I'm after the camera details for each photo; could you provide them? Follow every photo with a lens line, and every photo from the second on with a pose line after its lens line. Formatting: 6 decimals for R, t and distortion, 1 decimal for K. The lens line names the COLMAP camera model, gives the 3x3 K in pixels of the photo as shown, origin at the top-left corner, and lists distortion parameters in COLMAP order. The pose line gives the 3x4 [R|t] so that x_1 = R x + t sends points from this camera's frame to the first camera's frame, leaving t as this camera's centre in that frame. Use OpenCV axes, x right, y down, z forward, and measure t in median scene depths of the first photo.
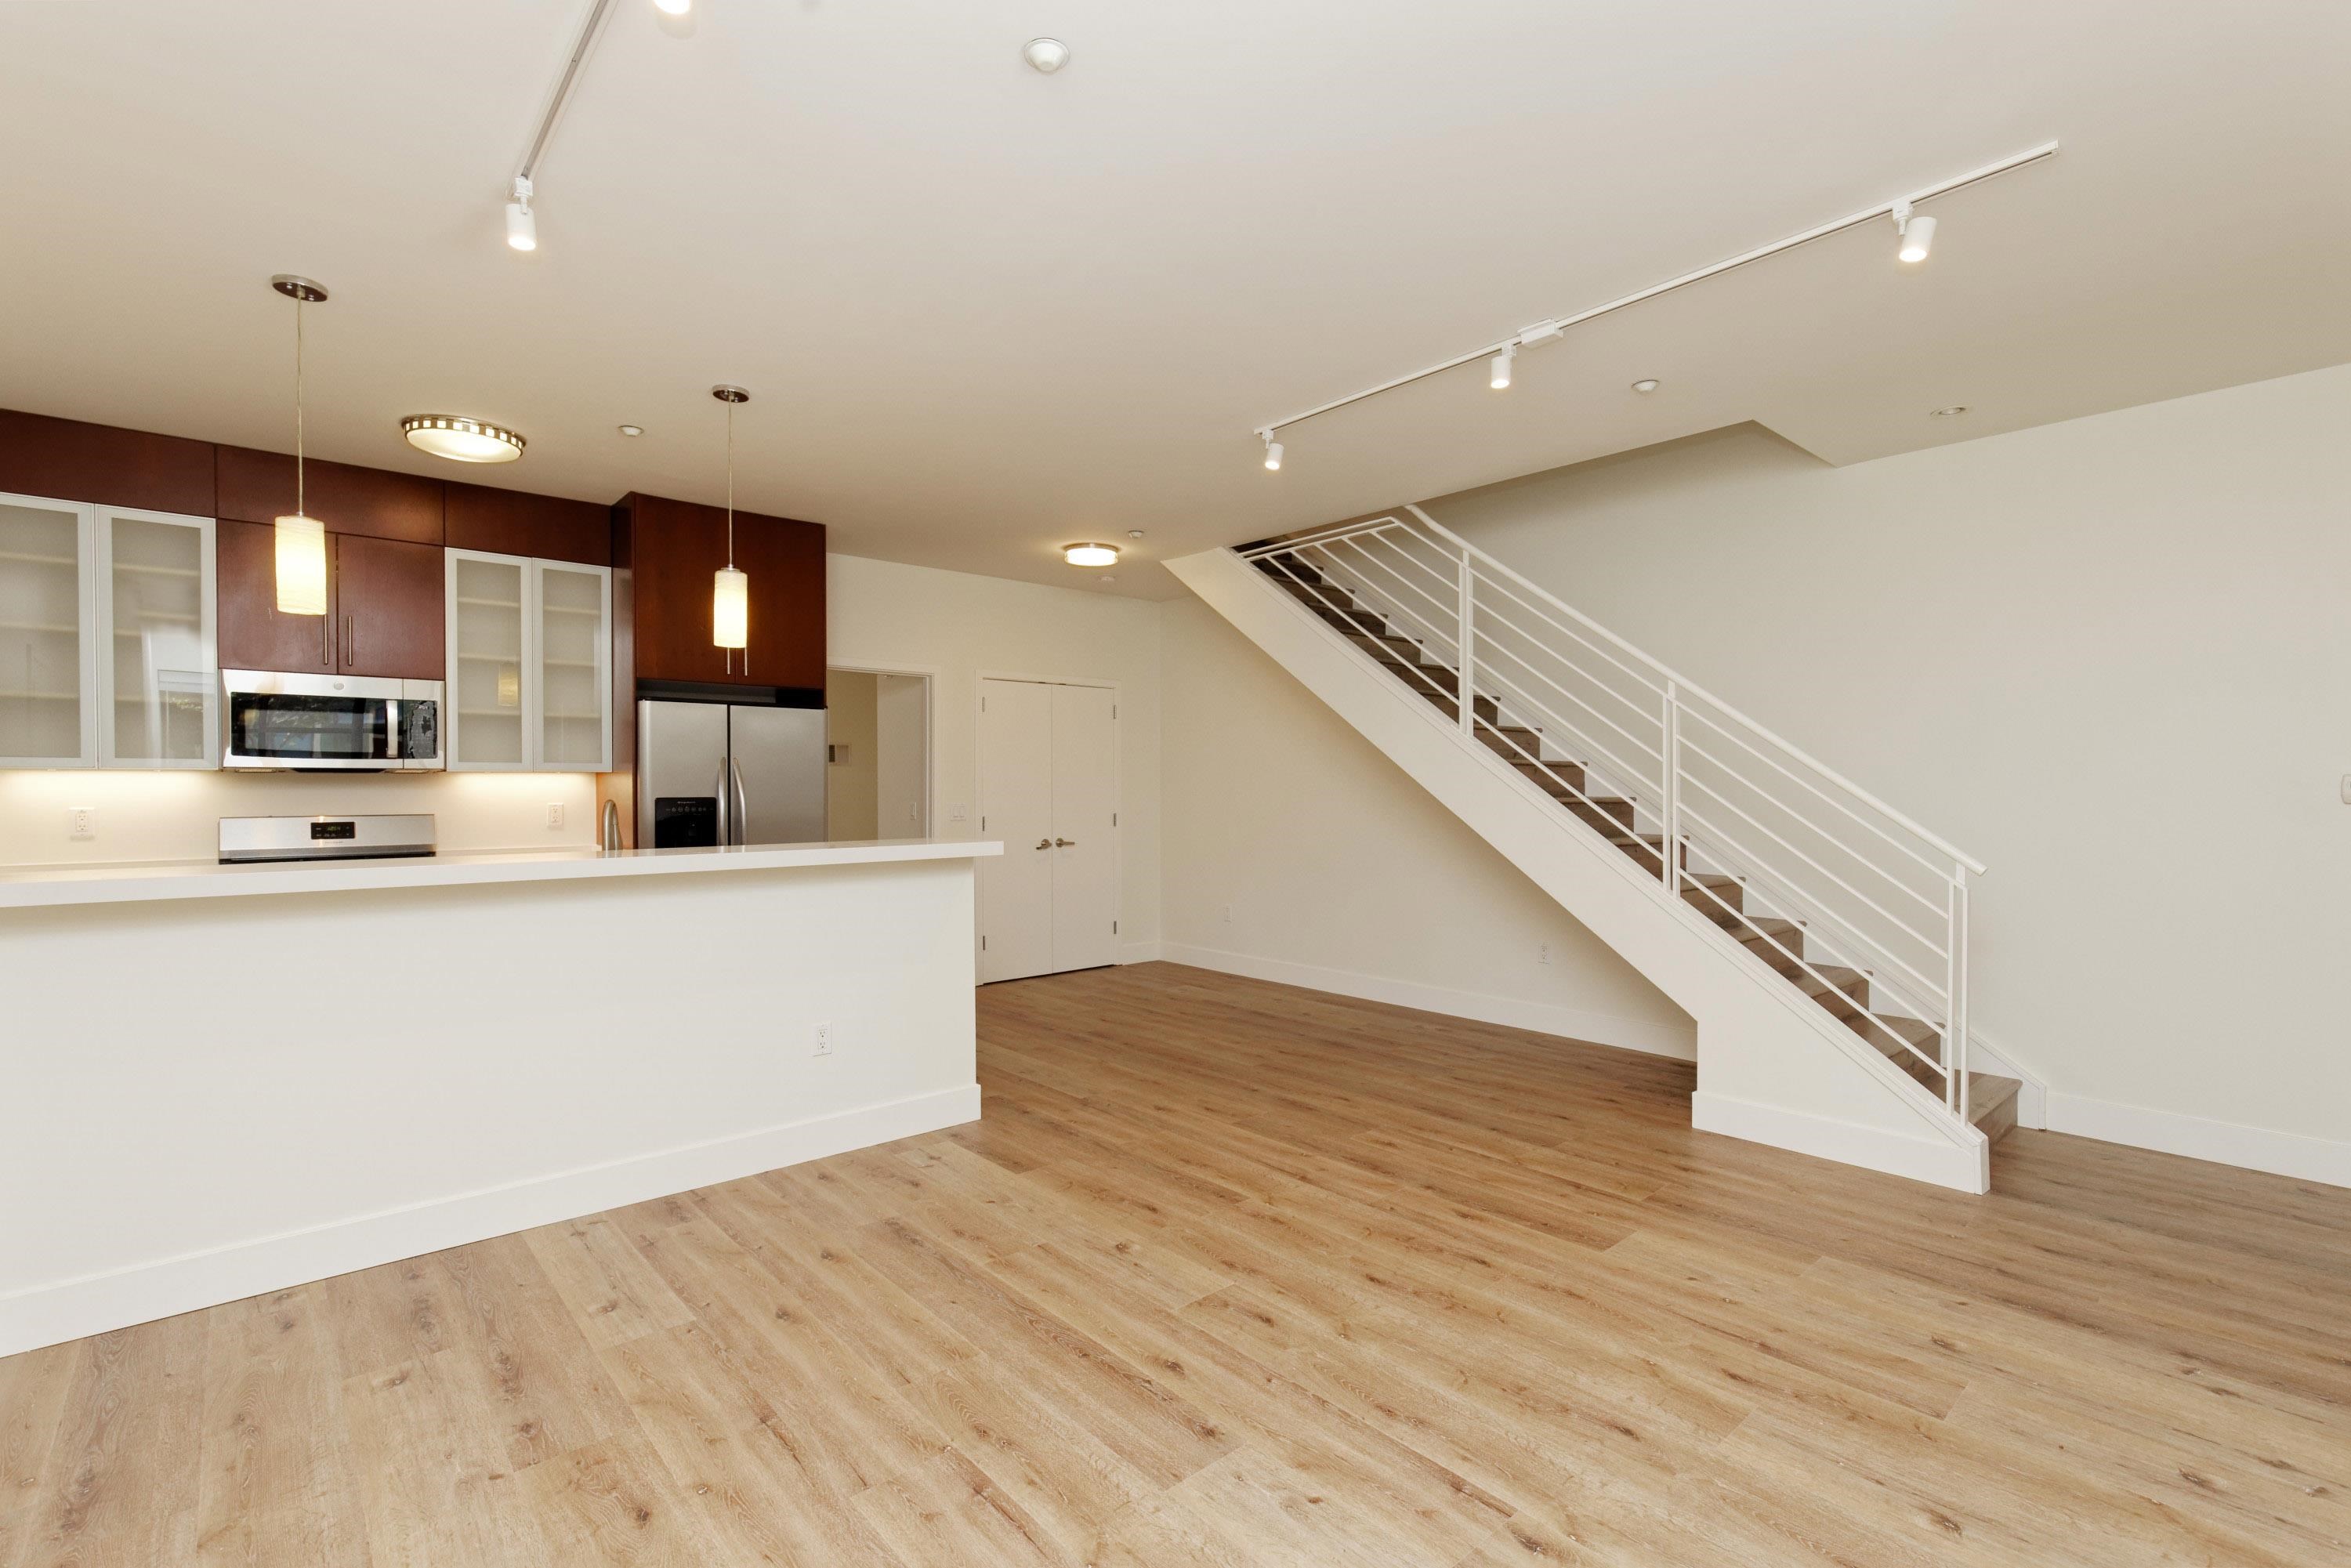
lens RADIAL K [[1053.3, 0, 1168.2], [0, 1053.3, 786.0], [0, 0, 1]] dist [0.004497, -0.000730]
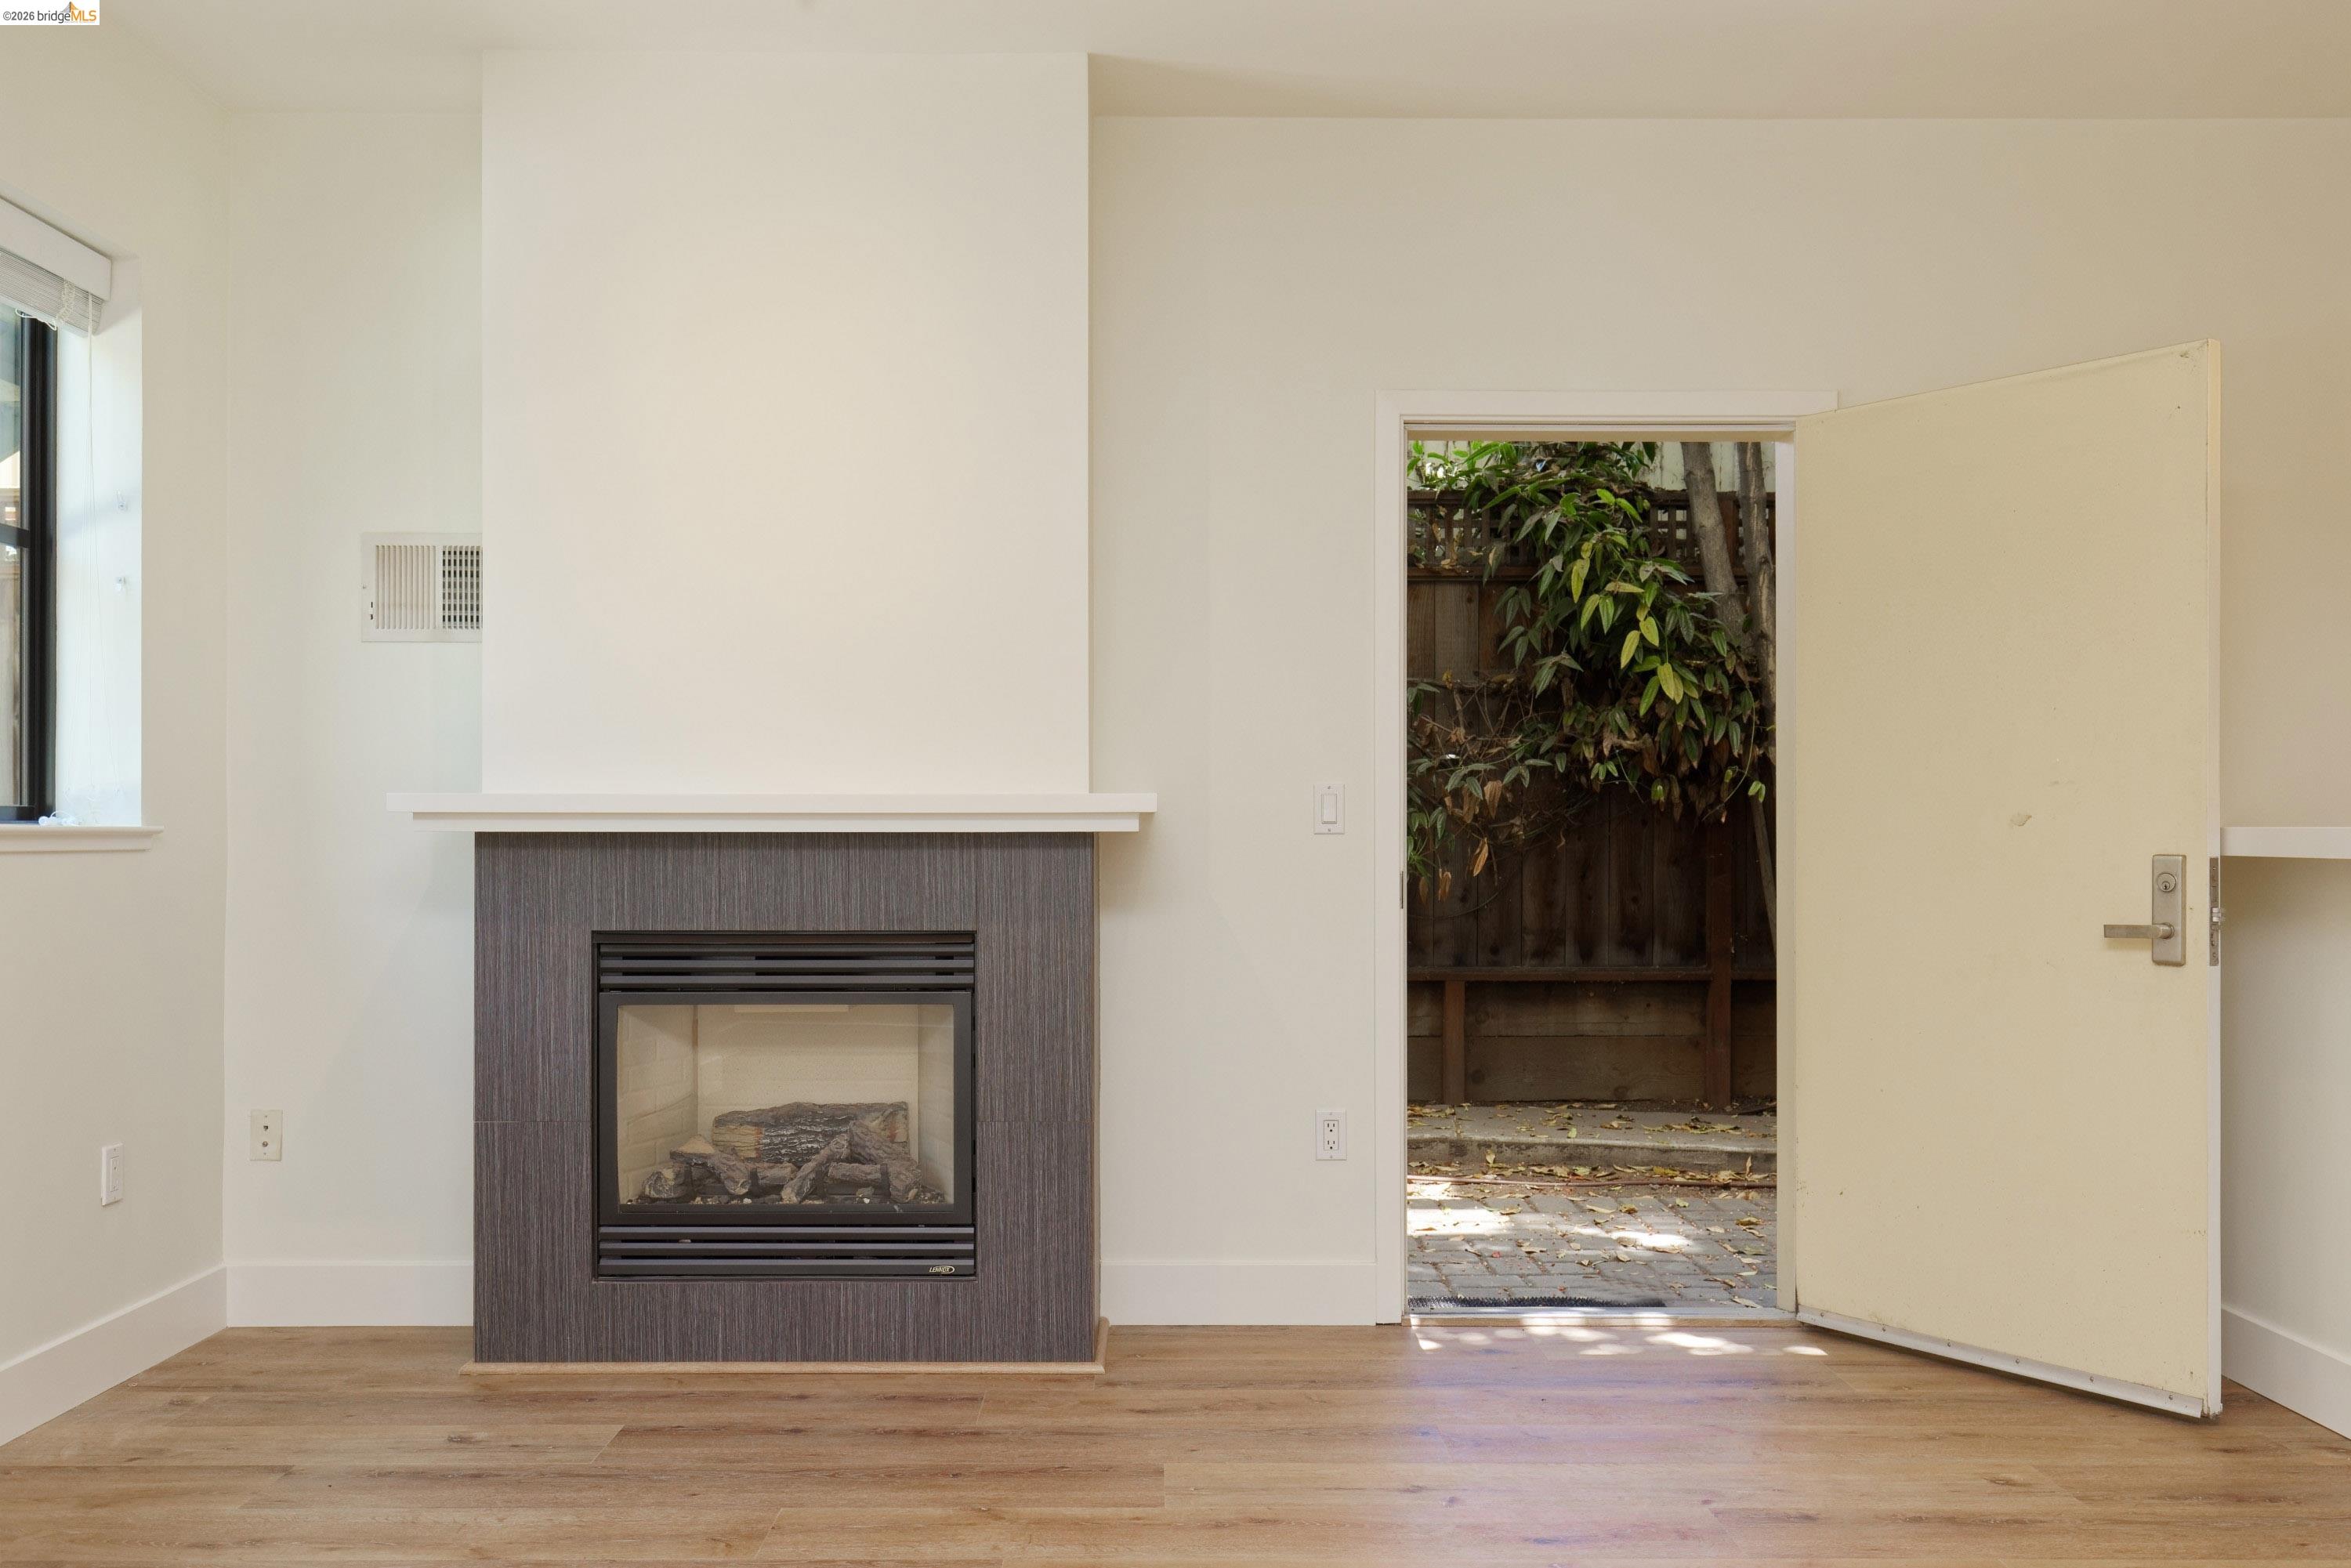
lens RADIAL K [[1966.0, 0, 1174.0], [0, 1966.0, 806.8], [0, 0, 1]] dist [0.004969, 0.005921]
pose [[-0.647734, -0.008156, -0.761823, 0.438793], [0.000915, 0.999934, -0.011484, 0.054397], [0.761866, -0.008136, -0.647683, 0.865814]]
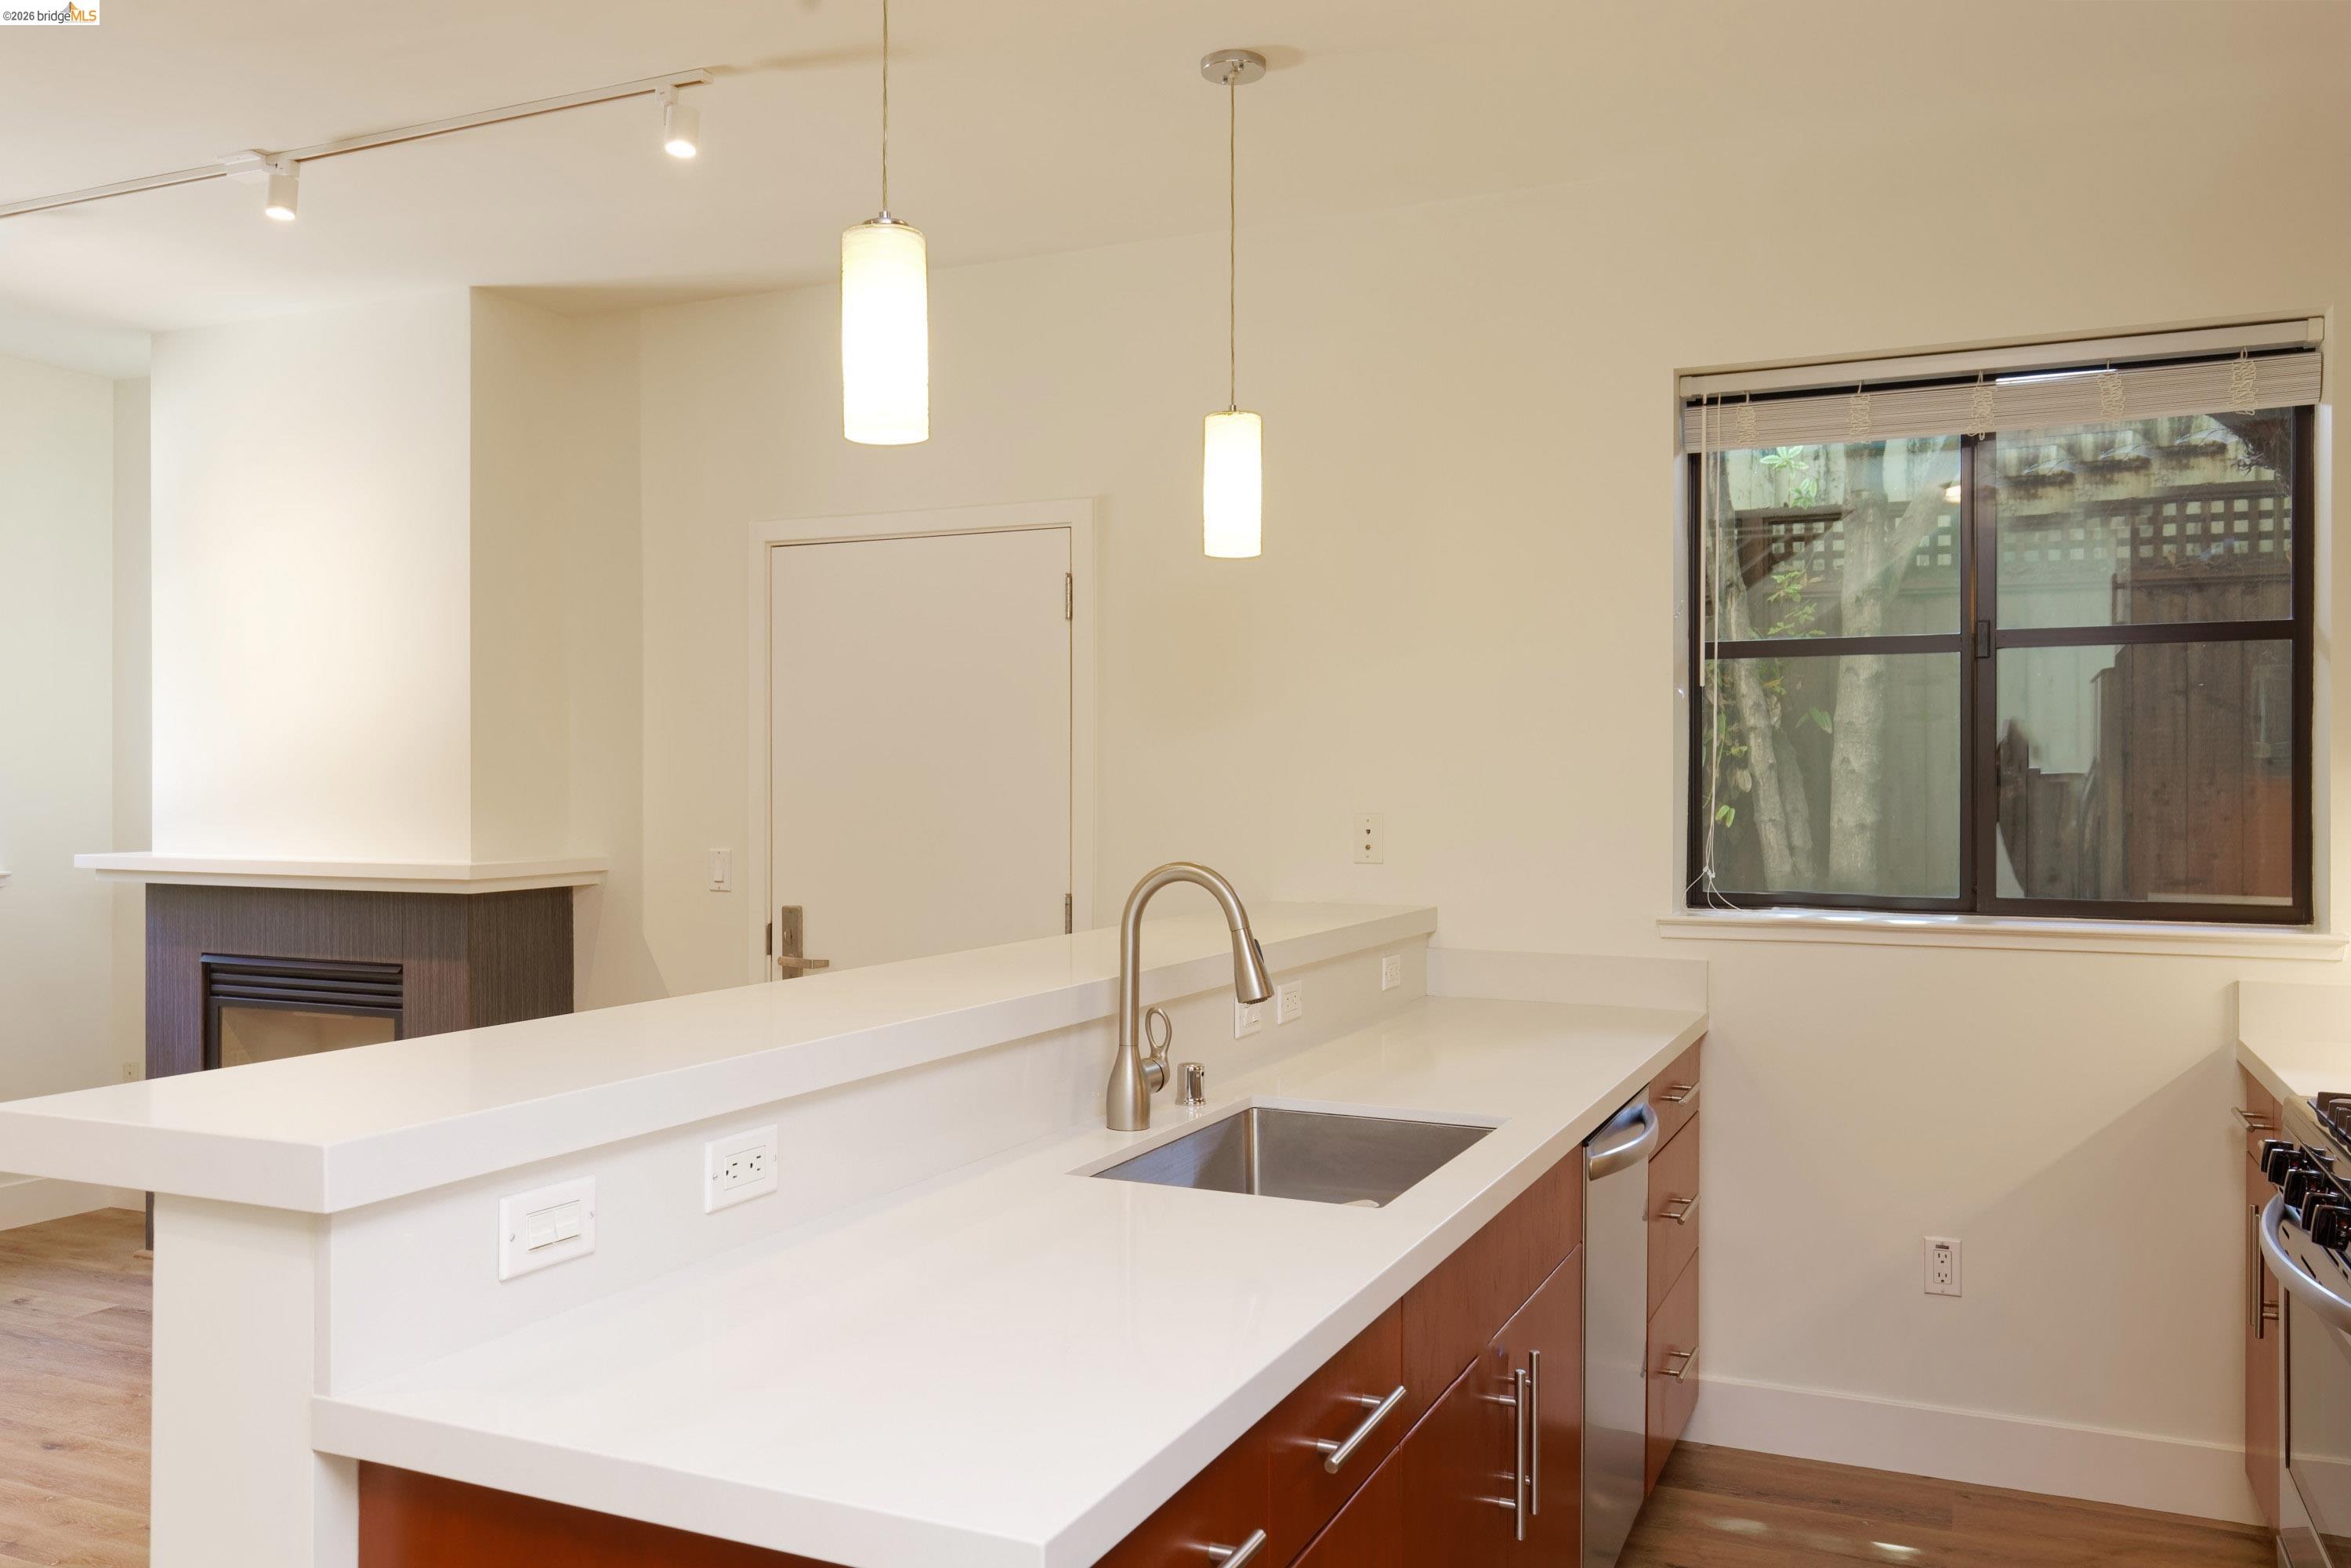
lens RADIAL K [[1779.9, 0, 1199.2], [0, 1779.9, 792.3], [0, 0, 1]] dist [0.005164, 0.016017]
pose [[-0.906459, 0.000336, -0.422293, -0.240617], [-0.000984, 0.999995, 0.002909, -0.014890], [0.422292, 0.003052, -0.906455, 1.463460]]
